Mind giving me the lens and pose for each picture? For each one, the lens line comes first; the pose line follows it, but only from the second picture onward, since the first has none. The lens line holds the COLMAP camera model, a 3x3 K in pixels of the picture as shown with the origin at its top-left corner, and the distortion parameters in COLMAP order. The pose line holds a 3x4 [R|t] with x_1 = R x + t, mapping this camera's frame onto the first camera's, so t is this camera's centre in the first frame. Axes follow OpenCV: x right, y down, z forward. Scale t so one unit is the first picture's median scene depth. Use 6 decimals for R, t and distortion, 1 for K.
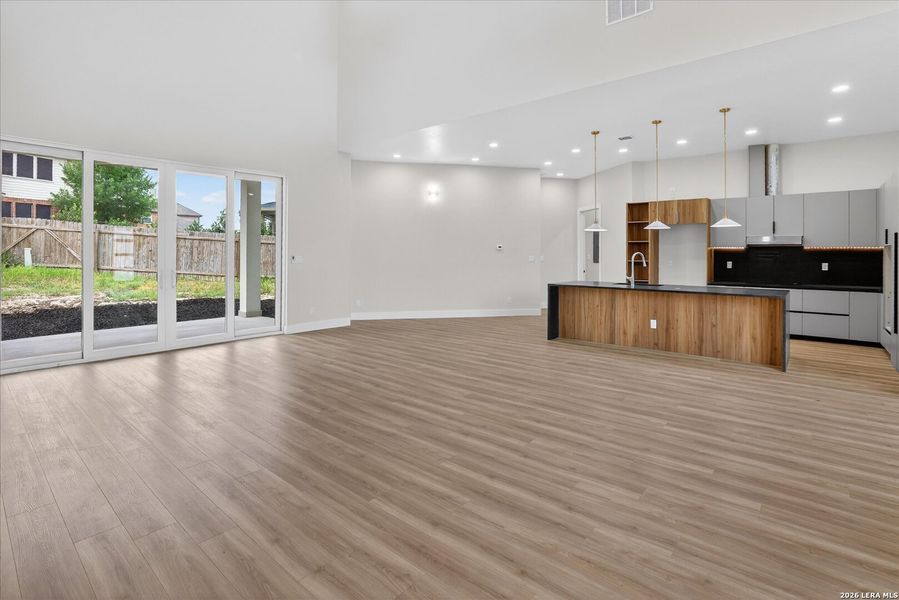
lens RADIAL K [[433.7, 0, 443.8], [0, 433.7, 257.2], [0, 0, 1]] dist [-0.027594, 0.003797]
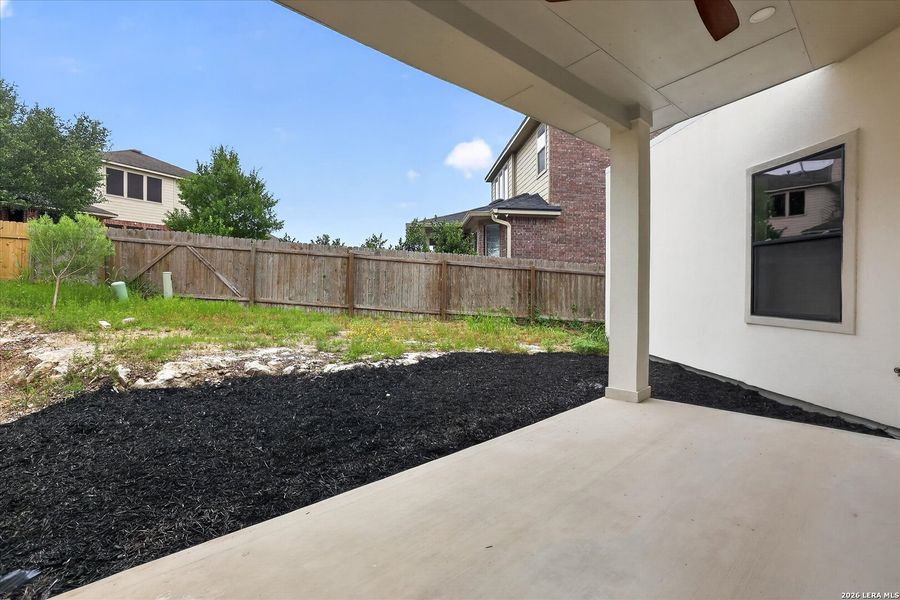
lens RADIAL K [[436.3, 0, 452.4], [0, 436.3, 297.9], [0, 0, 1]] dist [-0.052199, 0.019629]
pose [[0.993473, 0.008388, -0.113756, -0.497602], [-0.006262, 0.999799, 0.019034, 0.006841], [0.113893, -0.018197, 0.993326, 0.397003]]
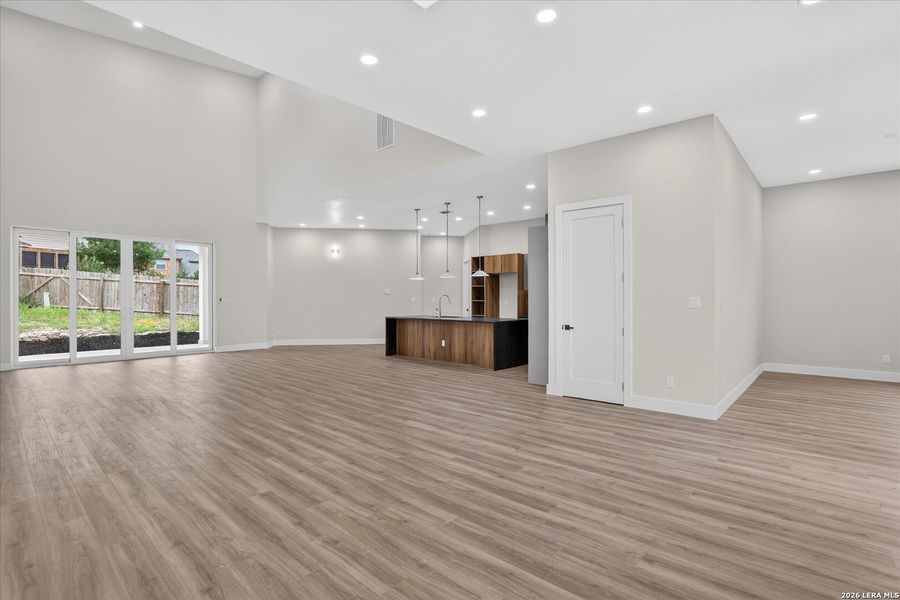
lens RADIAL K [[436.3, 0, 451.6], [0, 436.3, 296.8], [0, 0, 1]] dist [-0.052199, 0.019629]
pose [[0.999709, -0.001630, -0.024053, 0.277780], [0.001400, 0.999953, -0.009565, 0.004826], [0.024068, 0.009529, 0.999665, -0.247960]]
